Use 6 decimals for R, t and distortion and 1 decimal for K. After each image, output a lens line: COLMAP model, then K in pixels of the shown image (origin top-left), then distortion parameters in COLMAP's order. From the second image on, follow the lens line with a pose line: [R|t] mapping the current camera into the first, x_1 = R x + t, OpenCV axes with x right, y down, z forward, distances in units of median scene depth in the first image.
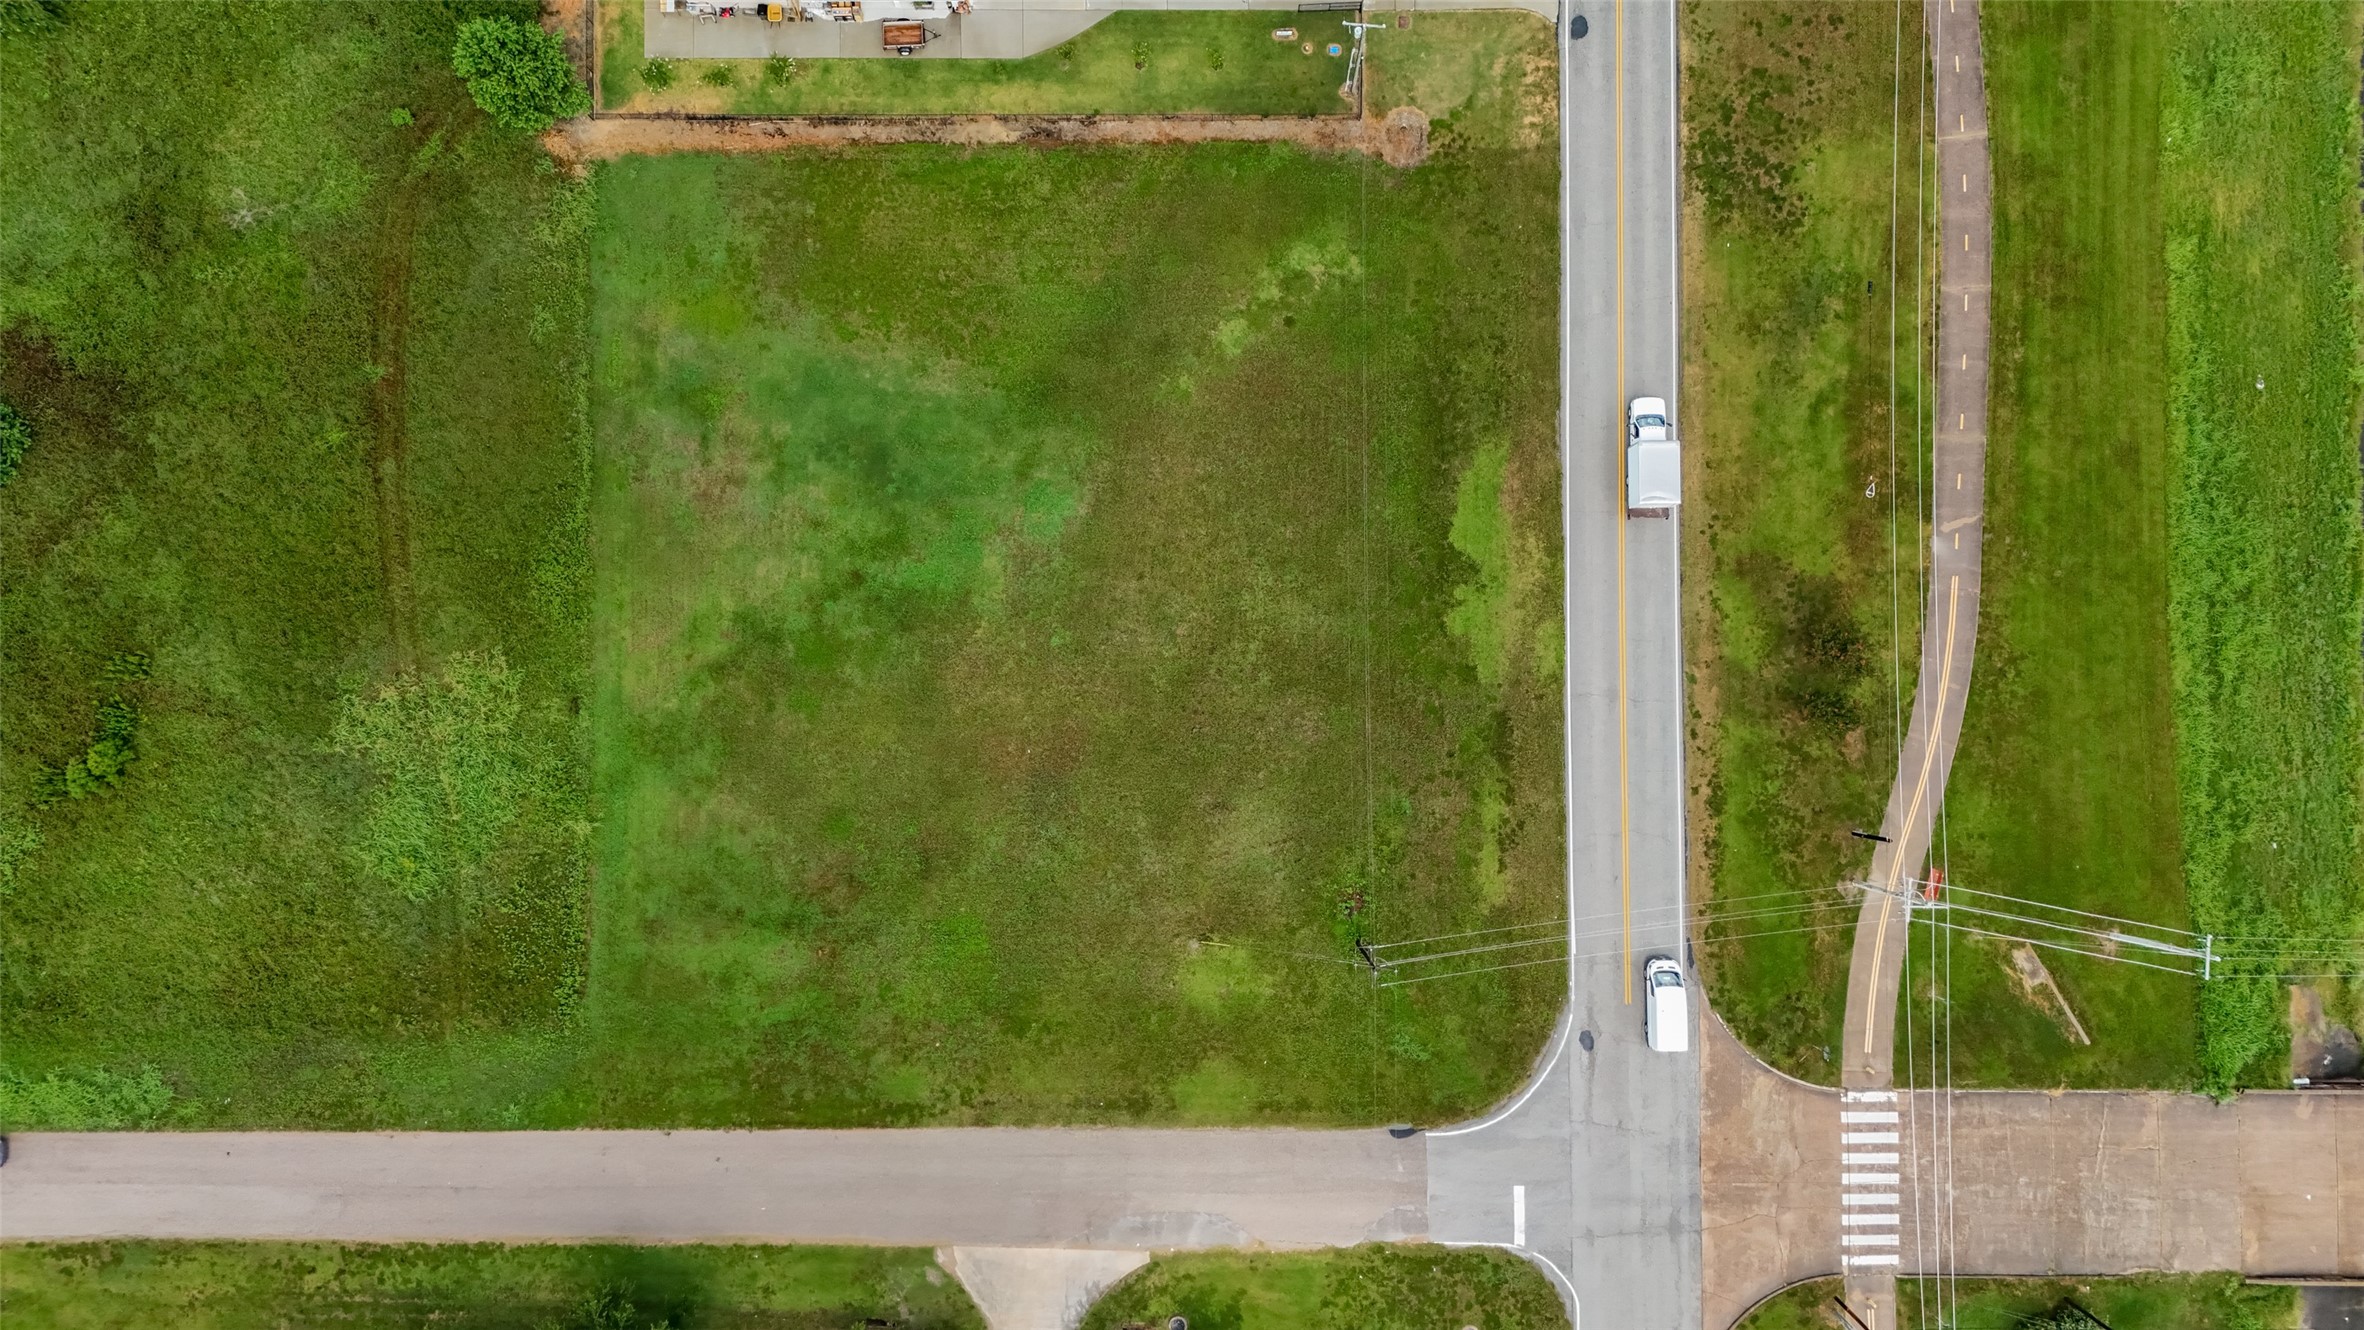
lens RADIAL K [[1733.0, 0, 1177.6], [0, 1733.0, 668.7], [0, 0, 1]] dist [0.092712, -0.101064]
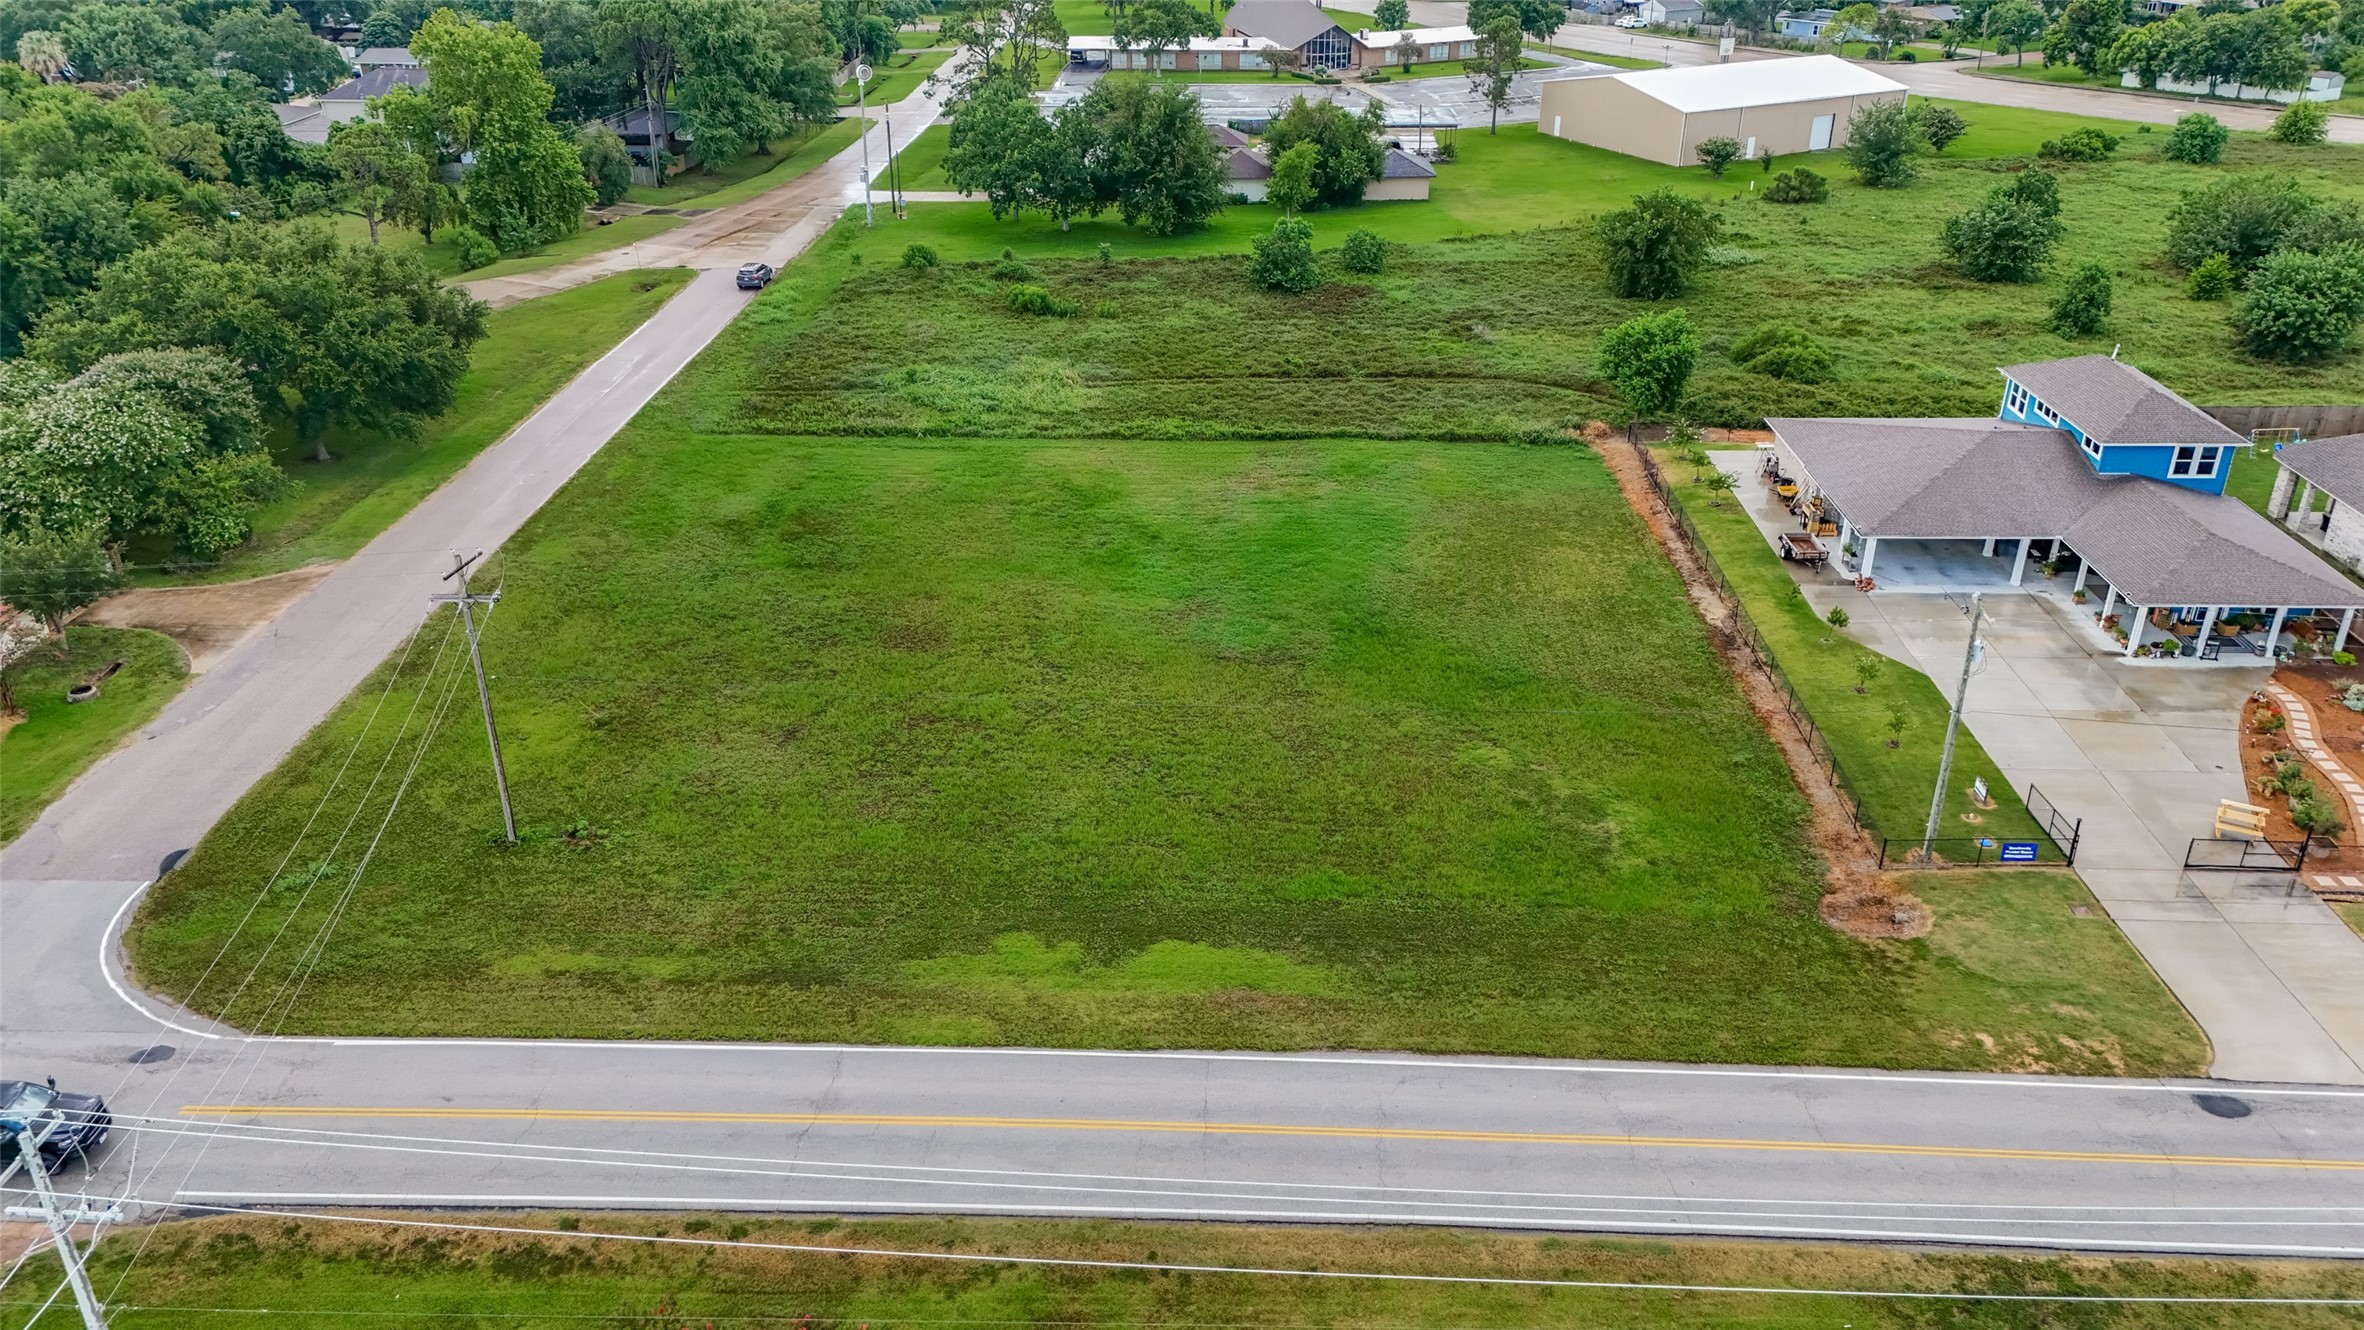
lens RADIAL K [[1733.0, 0, 1177.6], [0, 1733.0, 668.7], [0, 0, 1]] dist [0.092712, -0.101064]
pose [[-0.035498, 0.457939, -0.888275, 0.616754], [-0.998854, 0.012289, 0.046253, -0.105563], [0.032097, 0.888899, 0.456978, 0.669284]]
